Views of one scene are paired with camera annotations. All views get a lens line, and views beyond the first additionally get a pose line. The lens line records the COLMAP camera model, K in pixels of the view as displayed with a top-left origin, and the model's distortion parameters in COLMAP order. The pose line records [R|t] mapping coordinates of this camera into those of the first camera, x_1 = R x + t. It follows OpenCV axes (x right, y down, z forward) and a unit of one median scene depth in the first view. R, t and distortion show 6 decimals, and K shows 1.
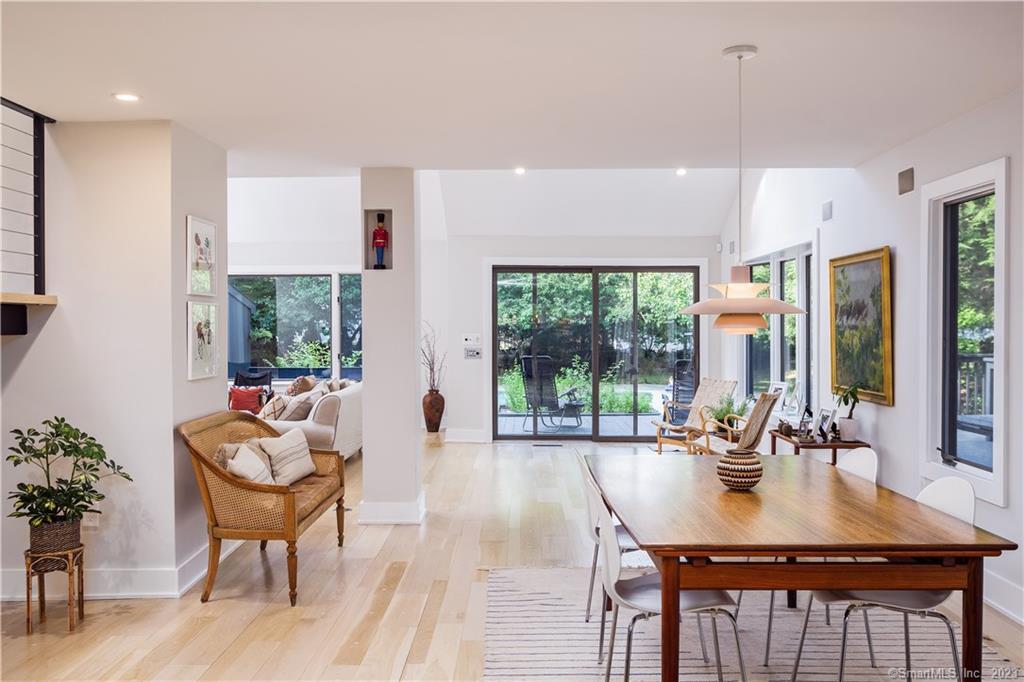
lens RADIAL K [[872.6, 0, 512.0], [0, 872.6, 341.0], [0, 0, 1]] dist [0.003967, 0.005763]
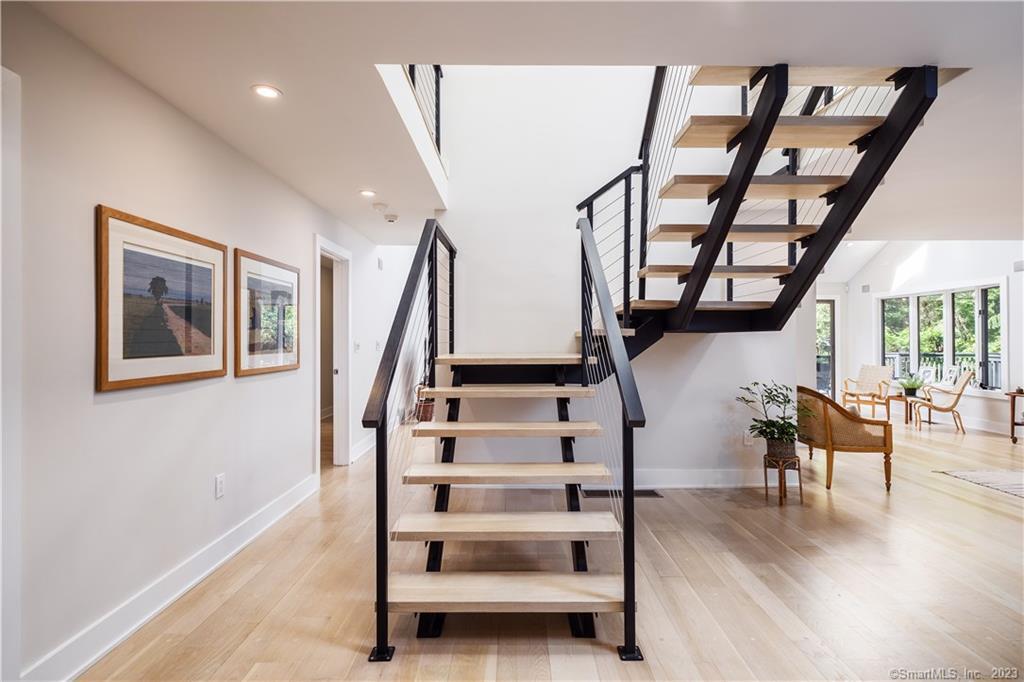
lens RADIAL K [[518.5, 0, 512.0], [0, 518.5, 341.0], [0, 0, 1]] dist [0.004278, -0.000461]
pose [[0.999943, 0.002768, 0.010343, -0.716794], [-0.002623, 0.999898, -0.014042, 0.017854], [-0.010381, 0.014014, 0.999848, -0.013169]]
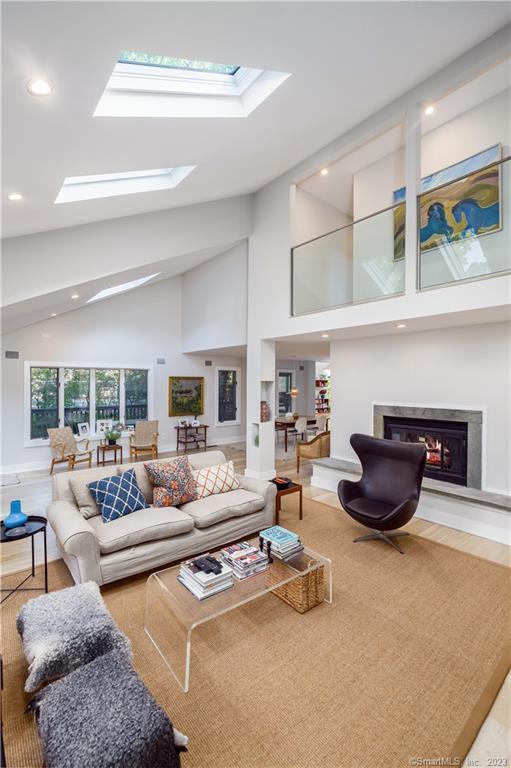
lens RADIAL K [[338.8, 0, 255.5], [0, 338.8, 384.0], [0, 0, 1]] dist [-0.001234, 0.000068]
pose [[-0.648778, -0.006837, 0.760947, -0.906031], [0.009242, 0.999815, 0.016862, -0.089899], [-0.760921, 0.017972, -0.648595, 1.698268]]
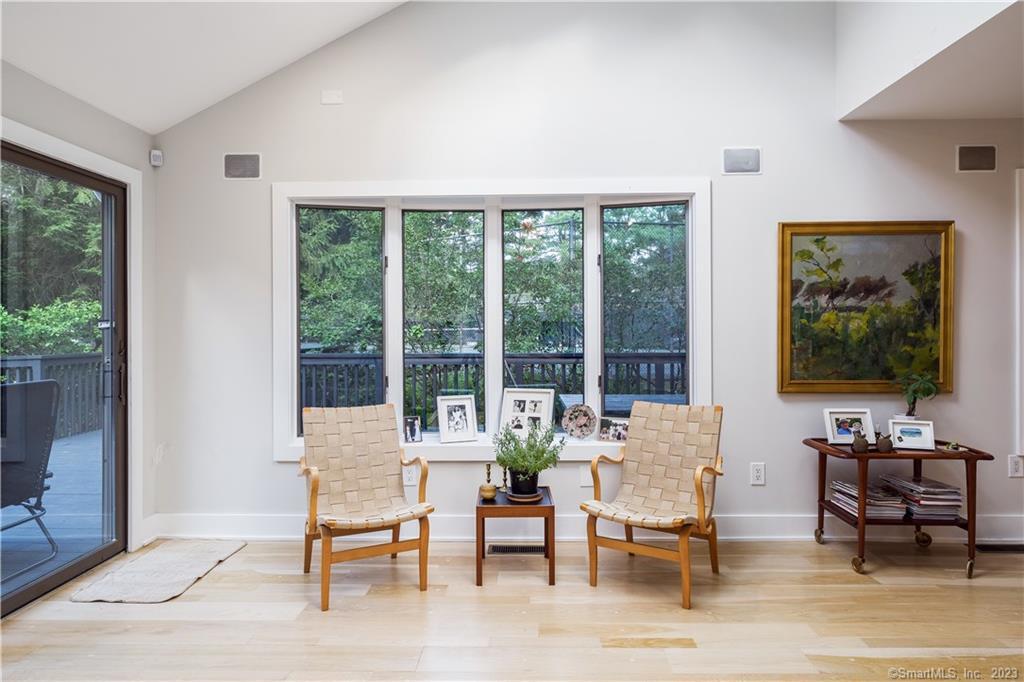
lens RADIAL K [[622.3, 0, 510.6], [0, 622.3, 327.0], [0, 0, 1]] dist [0.001316, 0.000006]
pose [[0.017586, 0.004736, 0.999834, -0.216162], [0.018909, 0.999808, -0.005069, -0.001241], [-0.999667, 0.018995, 0.017493, 1.312313]]
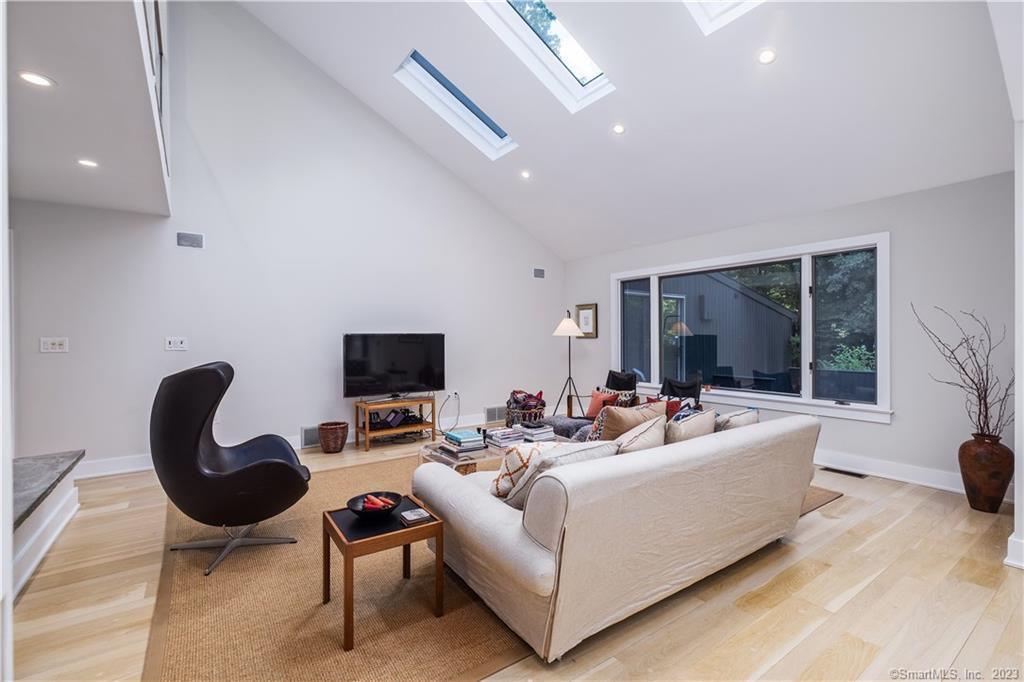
lens RADIAL K [[451.7, 0, 512.0], [0, 451.7, 341.0], [0, 0, 1]] dist [-0.001234, 0.000068]
pose [[0.575962, 0.007057, -0.817446, -0.052610], [-0.014127, 0.999899, -0.001322, 0.000122], [0.817354, 0.012310, 0.576004, 1.076383]]
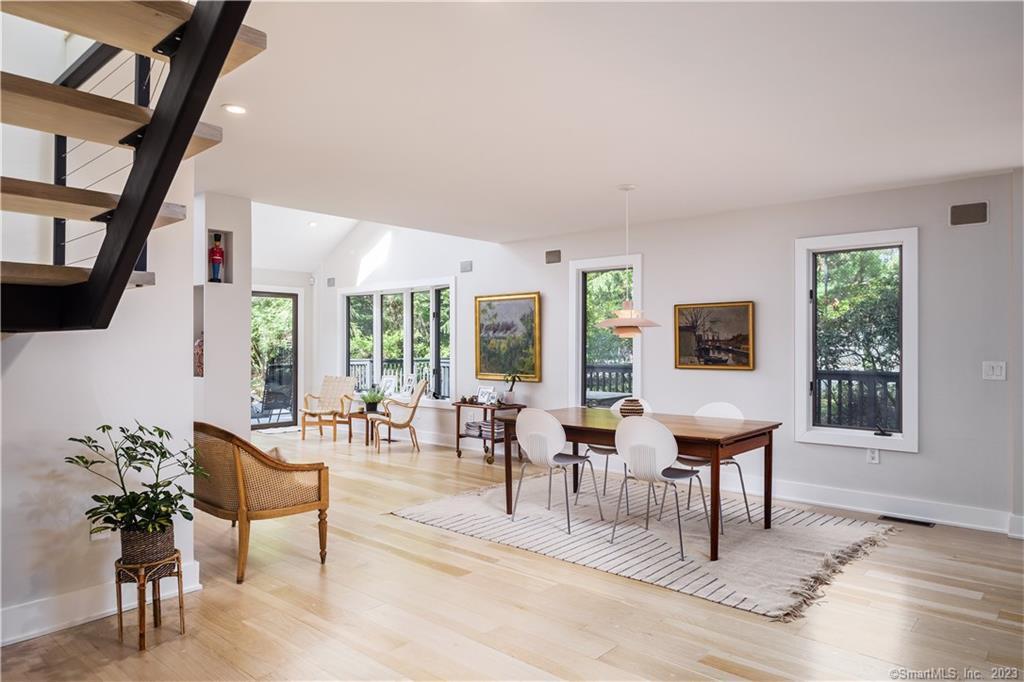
lens RADIAL K [[648.8, 0, 512.0], [0, 648.8, 341.0], [0, 0, 1]] dist [-0.001607, -0.002077]
pose [[0.660848, 0.006440, 0.750492, -0.534463], [0.009569, 0.999810, -0.017006, 0.012055], [-0.750459, 0.018420, 0.660660, 0.153767]]
